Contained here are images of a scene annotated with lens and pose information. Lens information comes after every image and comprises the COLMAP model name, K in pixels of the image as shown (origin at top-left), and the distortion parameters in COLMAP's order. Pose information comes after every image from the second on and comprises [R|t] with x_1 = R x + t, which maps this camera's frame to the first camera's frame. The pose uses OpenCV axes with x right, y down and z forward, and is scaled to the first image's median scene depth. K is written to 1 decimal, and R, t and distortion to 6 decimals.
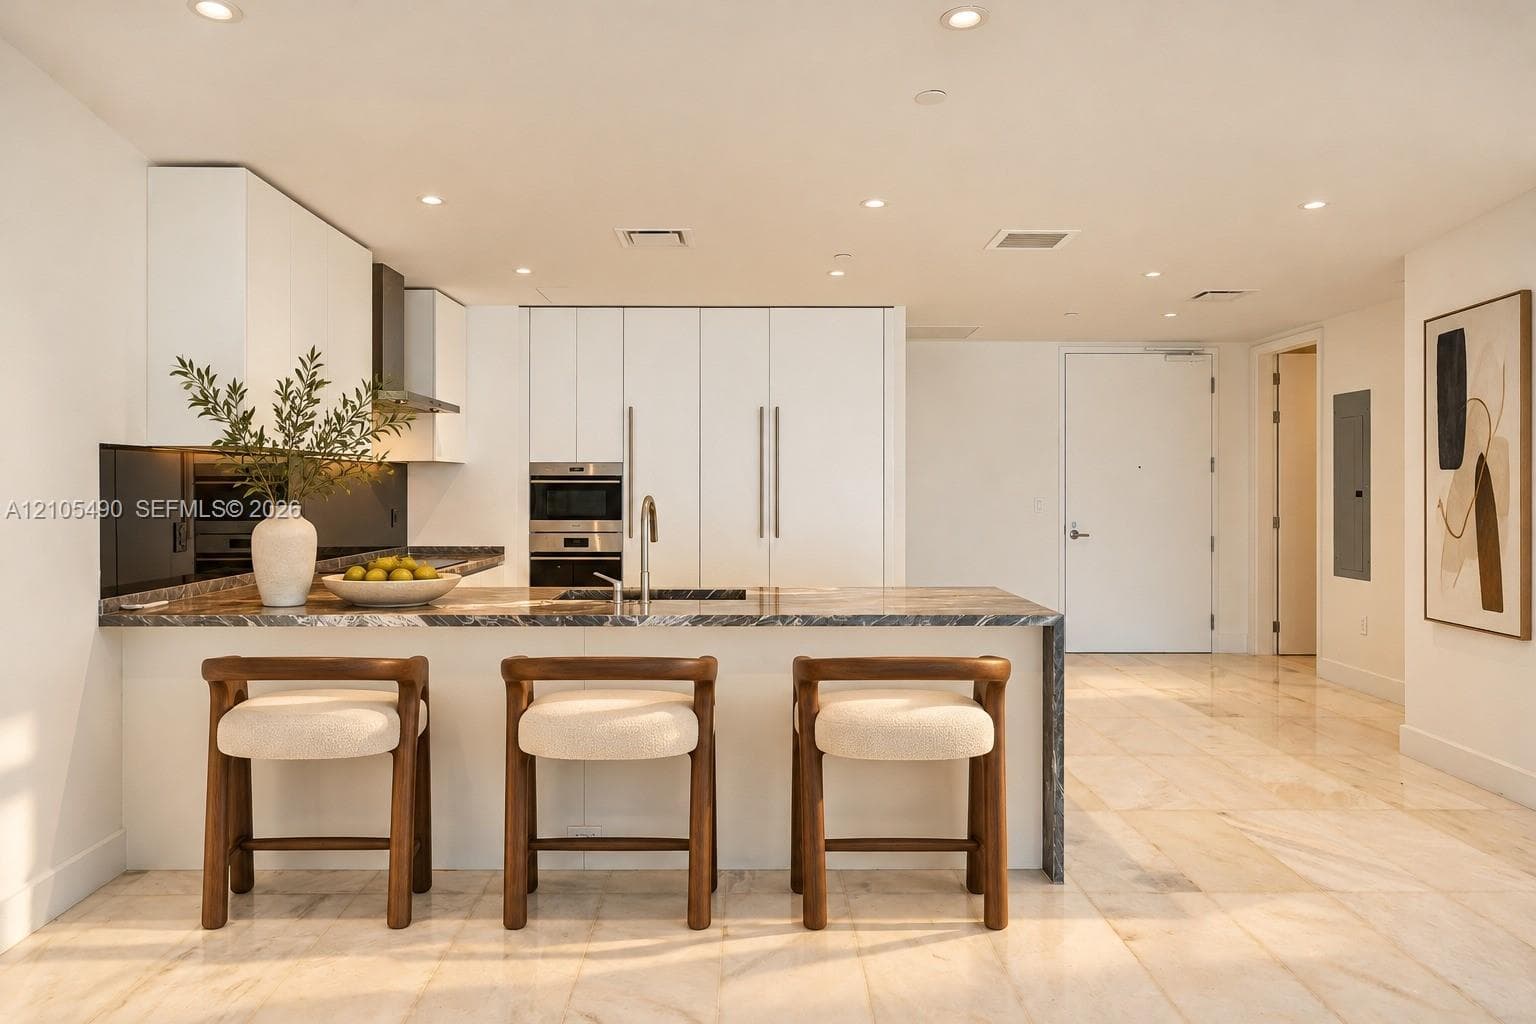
lens RADIAL K [[1011.7, 0, 764.2], [0, 1011.7, 493.9], [0, 0, 1]] dist [-0.000195, -0.000224]
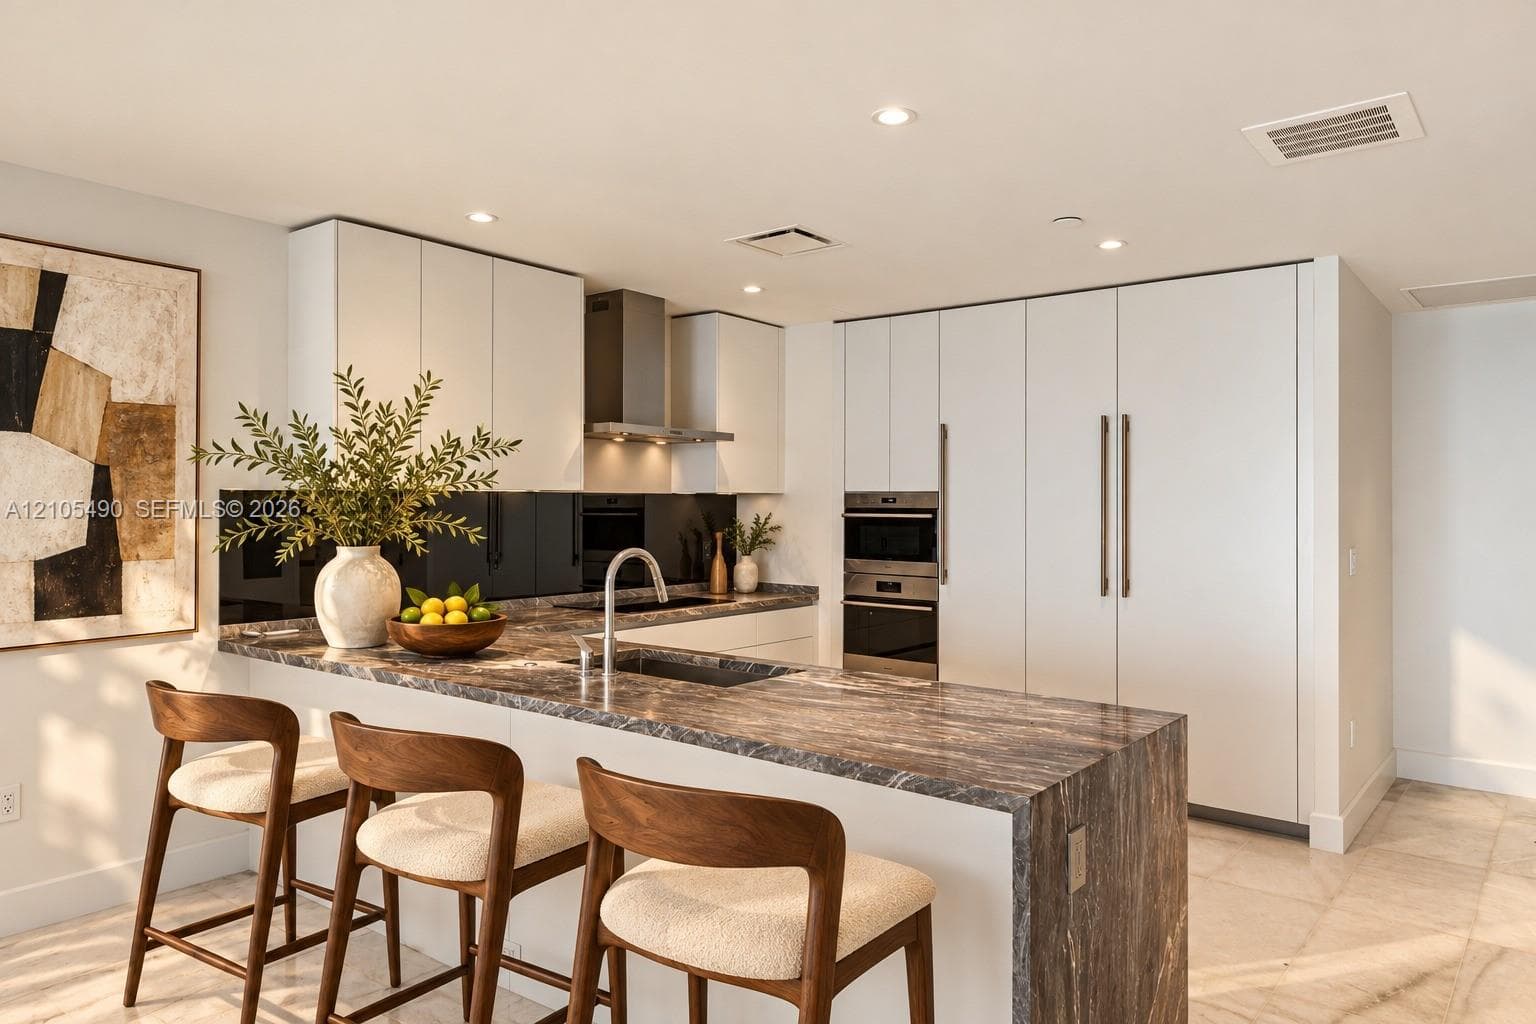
lens RADIAL K [[1011.7, 0, 764.2], [0, 1011.7, 493.9], [0, 0, 1]] dist [-0.000195, -0.000224]
pose [[0.768068, -0.001500, -0.640367, 0.277608], [-0.011614, 0.999800, -0.016272, -0.014888], [0.640263, 0.019935, 0.767897, 0.281028]]
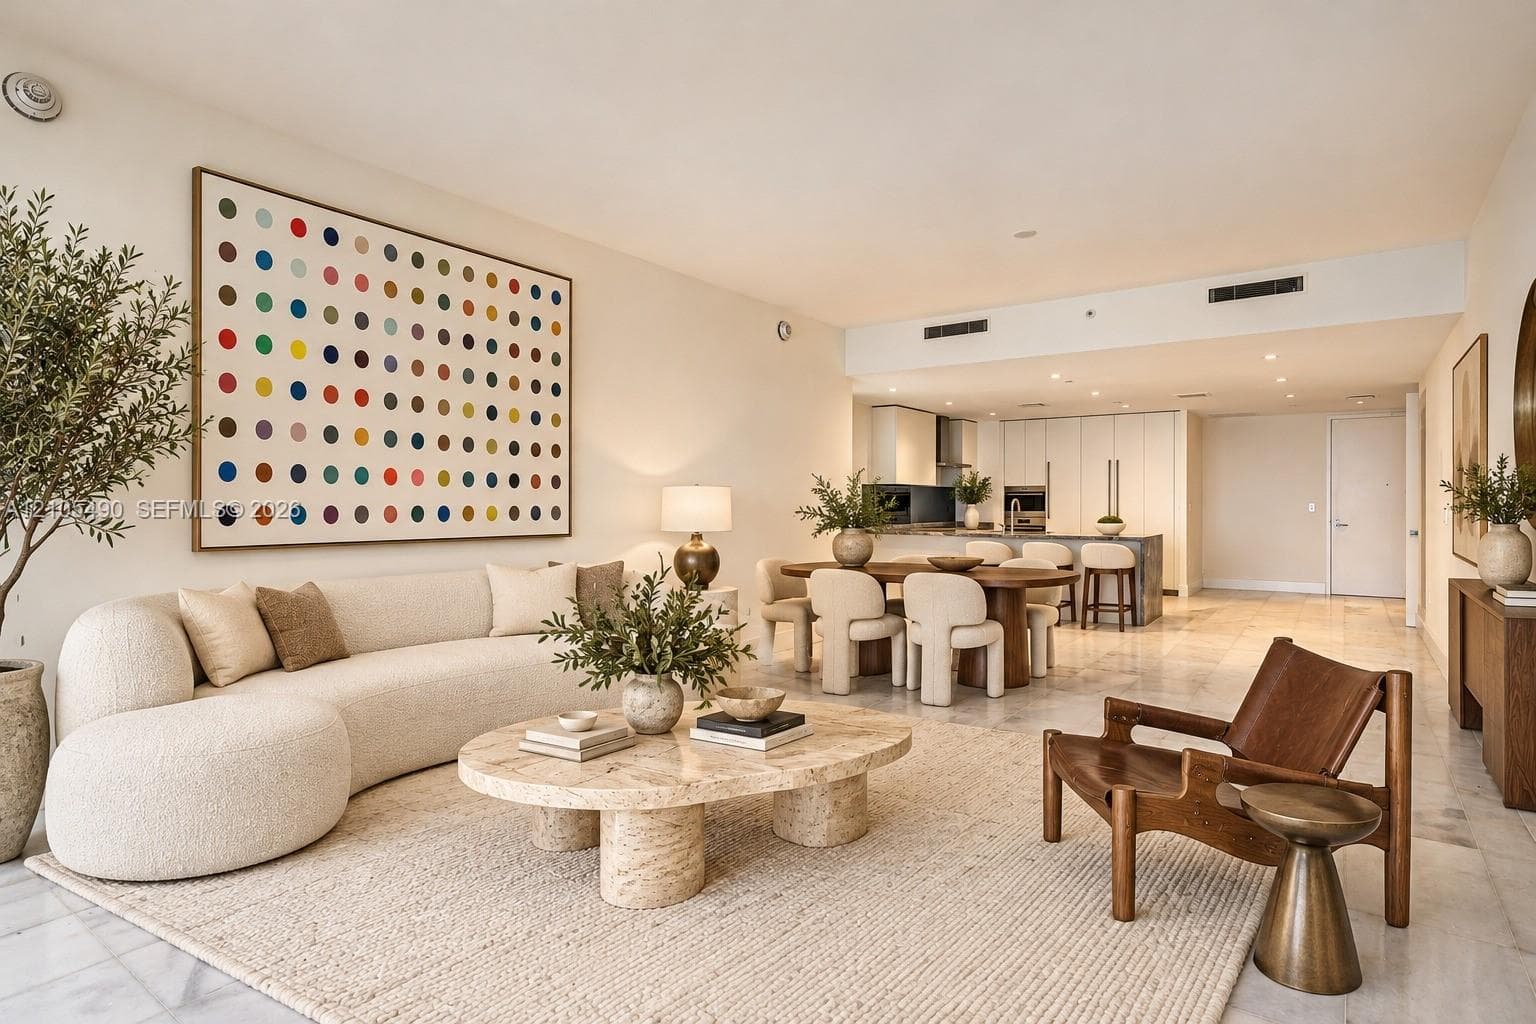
lens RADIAL K [[1011.7, 0, 764.2], [0, 1011.7, 493.9], [0, 0, 1]] dist [-0.000195, -0.000224]
pose [[0.826644, -0.006690, -0.562685, 0.602194], [-0.002170, 0.999884, -0.015076, 0.023240], [0.562721, 0.013683, 0.826534, -1.194893]]
